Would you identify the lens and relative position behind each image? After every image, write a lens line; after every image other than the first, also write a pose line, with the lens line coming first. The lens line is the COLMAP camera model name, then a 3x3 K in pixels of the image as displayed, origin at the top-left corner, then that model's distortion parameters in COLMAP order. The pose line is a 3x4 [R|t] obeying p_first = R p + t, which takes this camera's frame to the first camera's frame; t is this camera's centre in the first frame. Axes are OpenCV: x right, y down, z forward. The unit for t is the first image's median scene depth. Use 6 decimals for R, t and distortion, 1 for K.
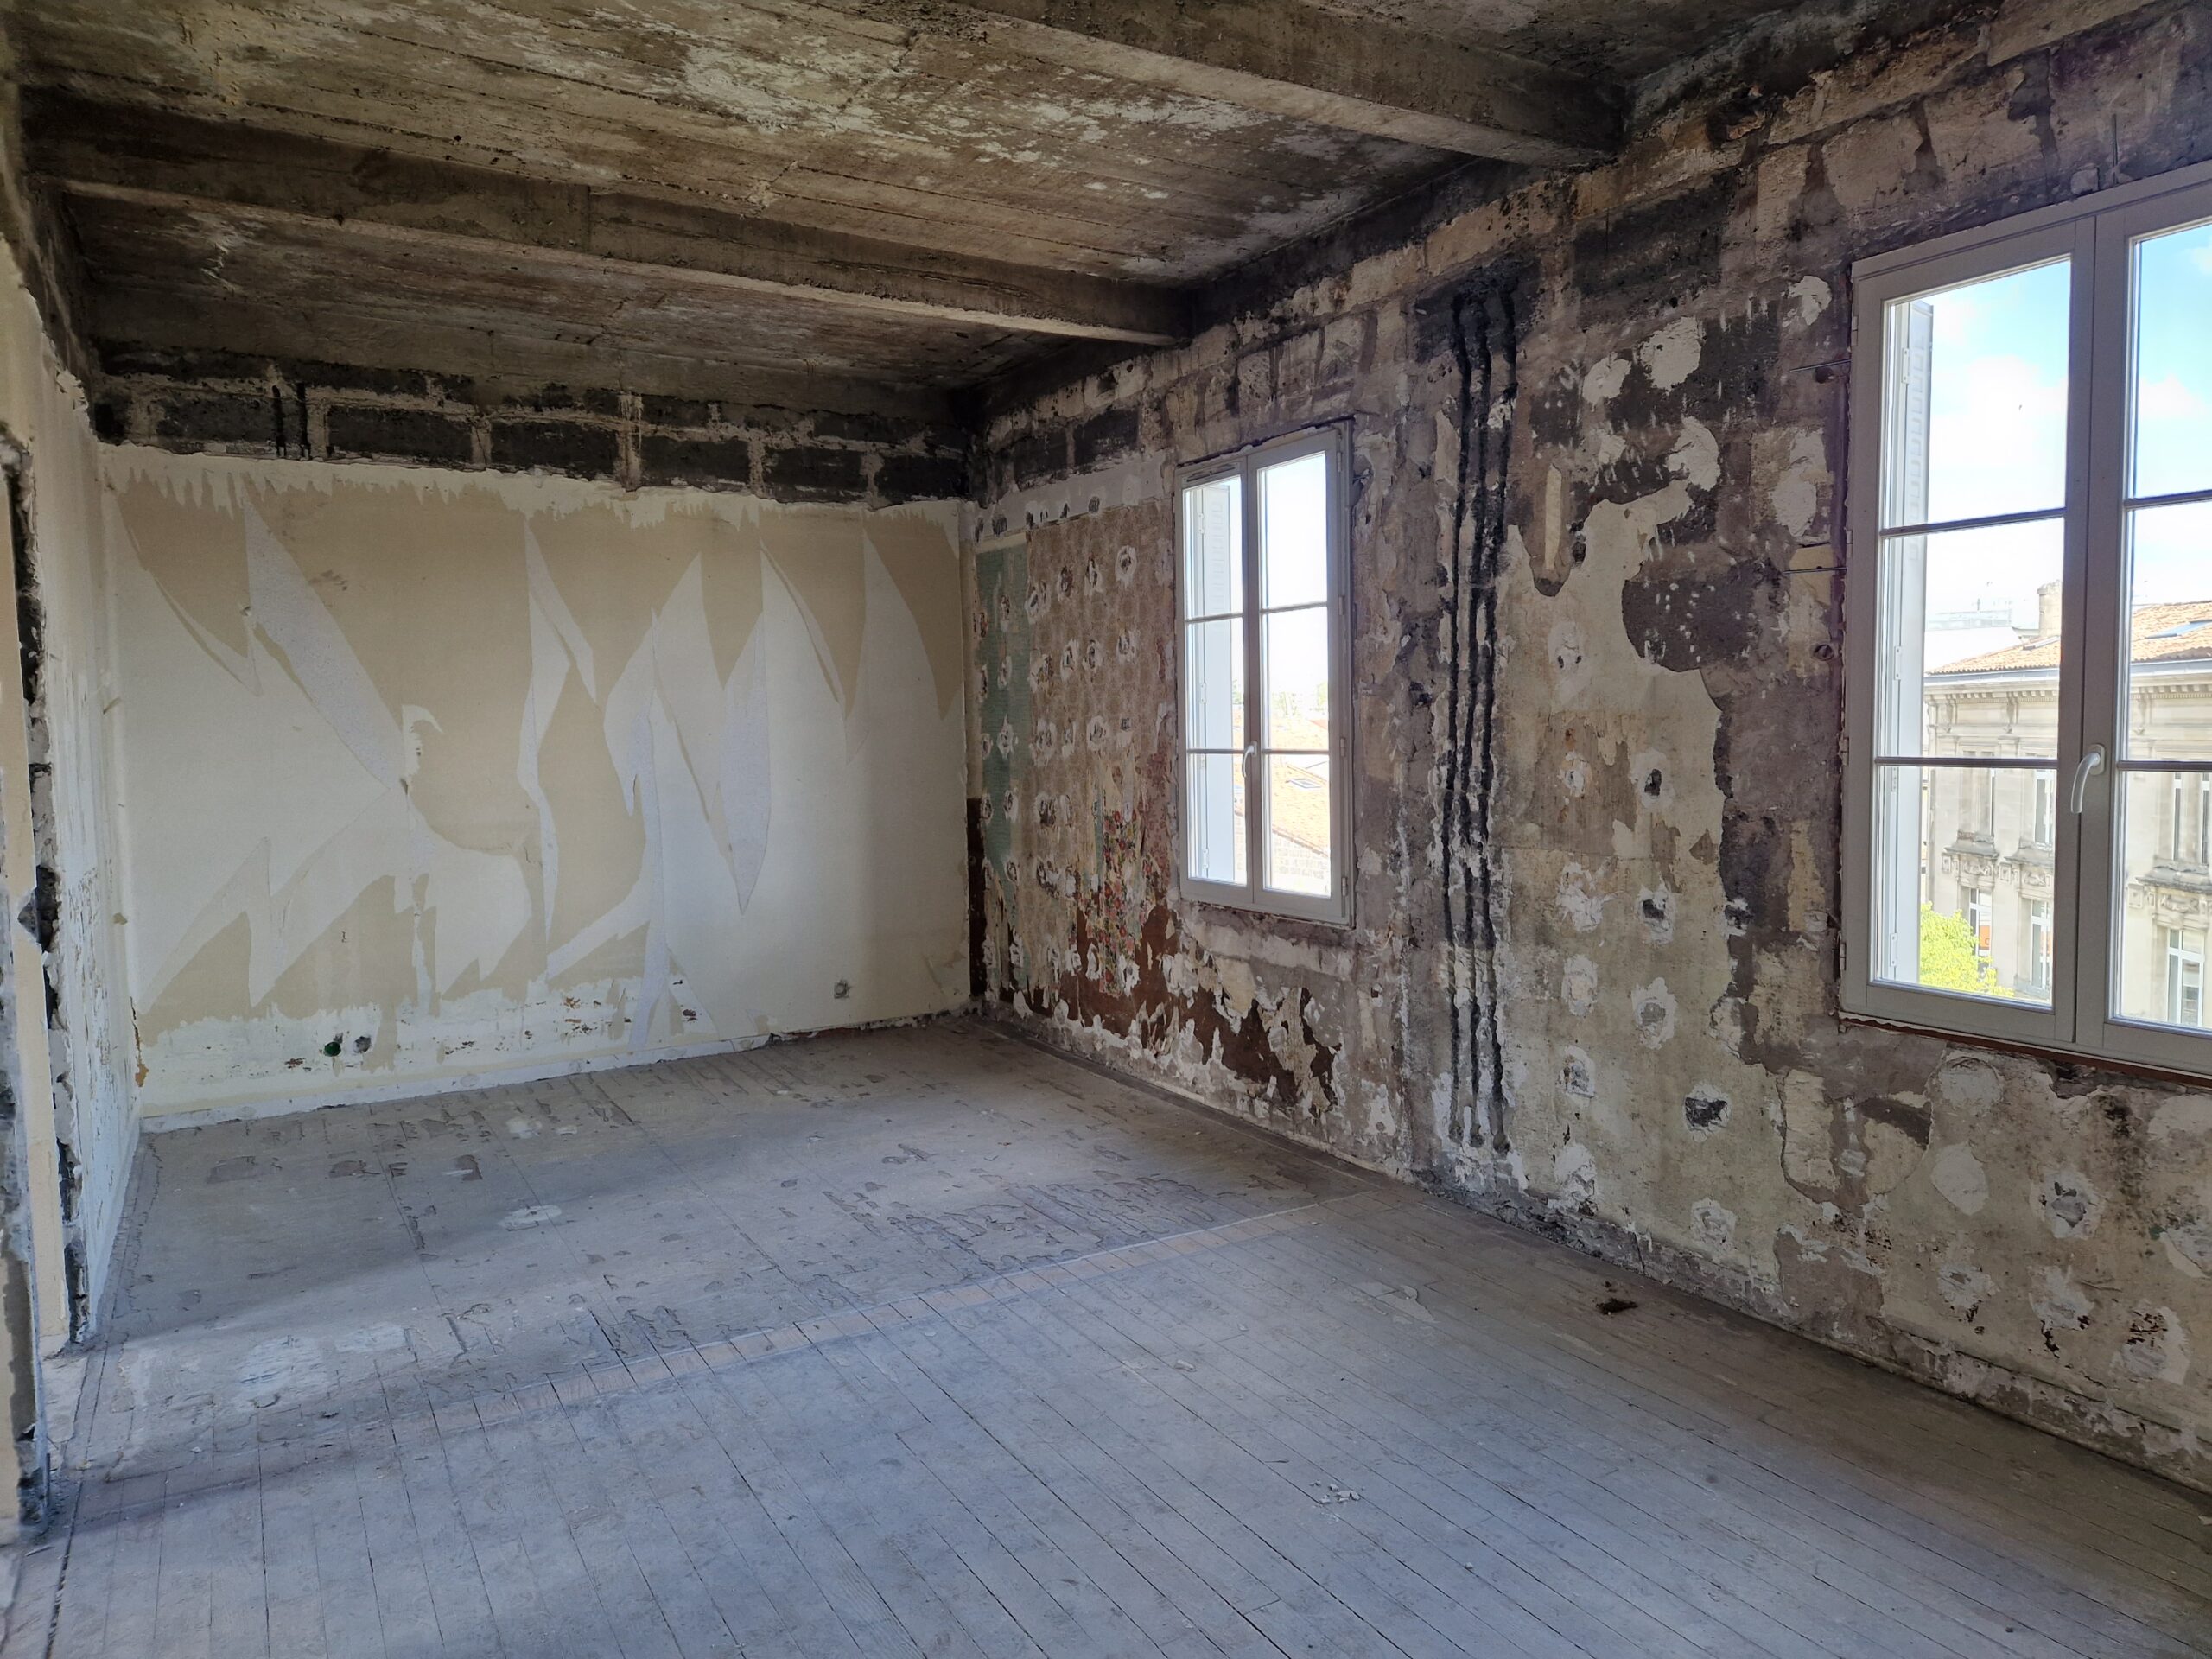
lens RADIAL K [[1472.6, 0, 1124.2], [0, 1472.6, 829.4], [0, 0, 1]] dist [0.088118, -0.049414]
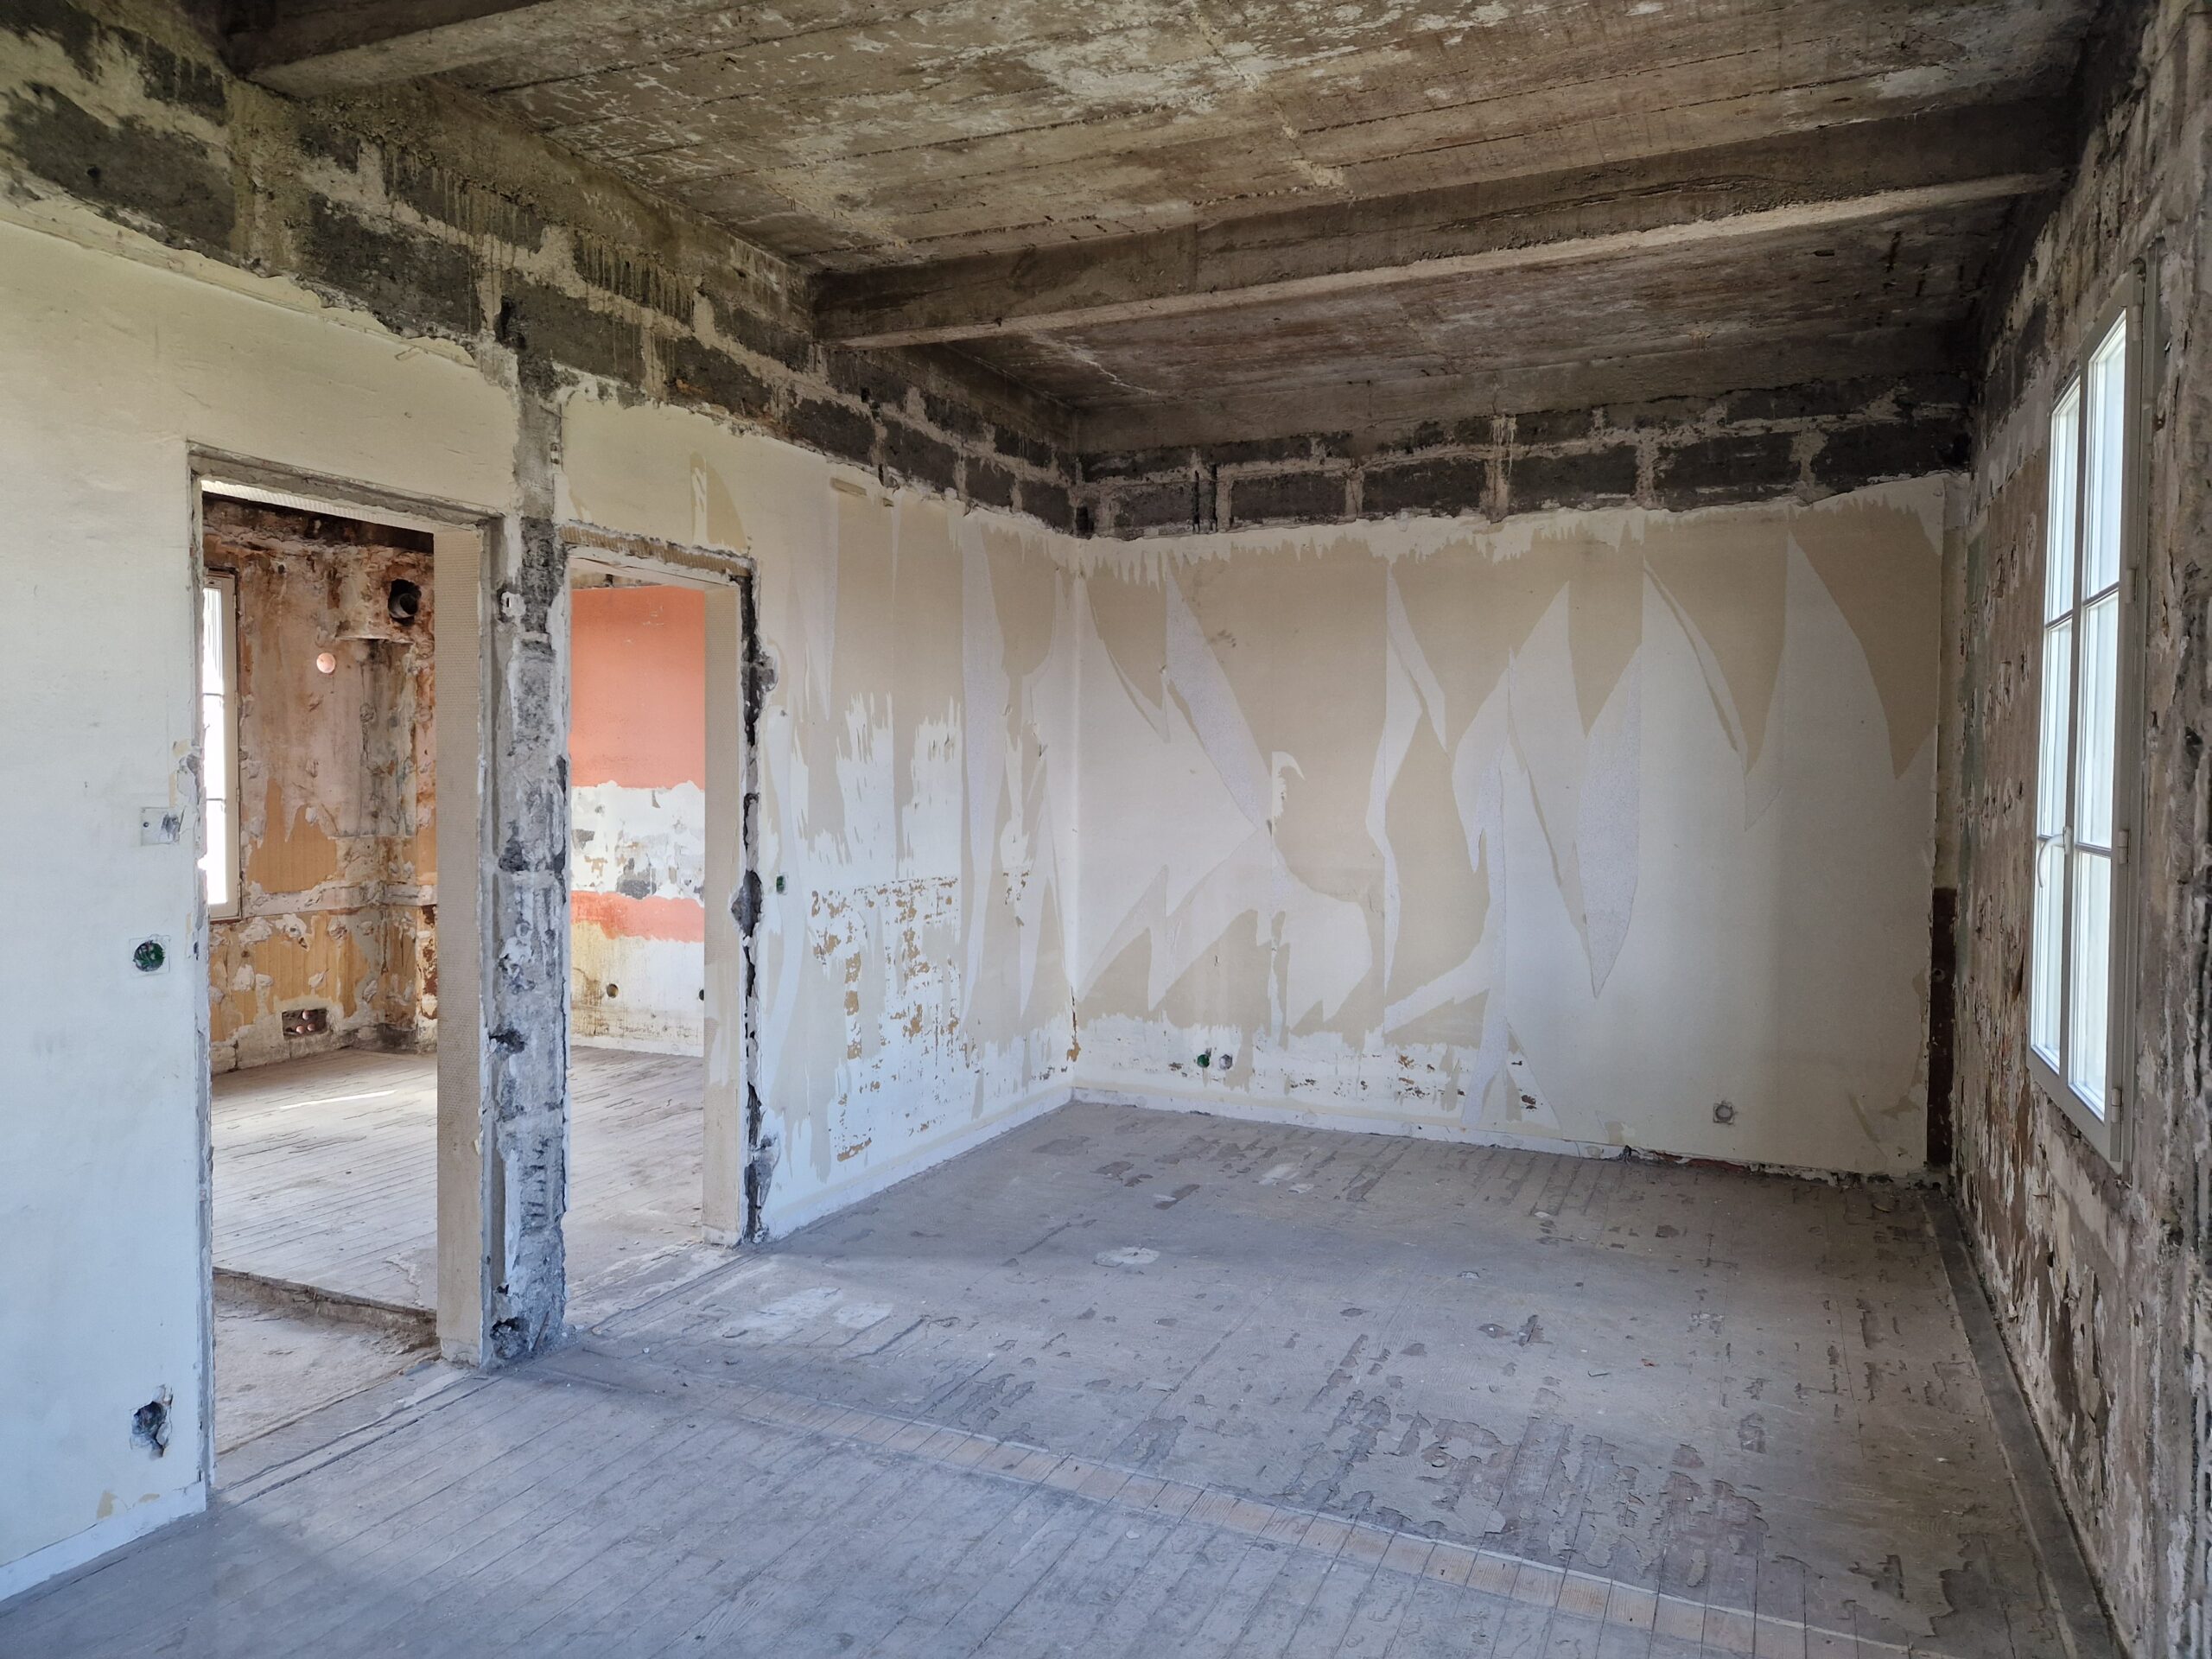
lens RADIAL K [[1472.6, 0, 1114.1], [0, 1472.6, 831.2], [0, 0, 1]] dist [0.088118, -0.049414]
pose [[0.584277, 0.057358, -0.809525, 0.332578], [-0.079830, 0.996724, 0.013004, -0.034353], [0.807618, 0.057027, 0.586942, 0.327638]]
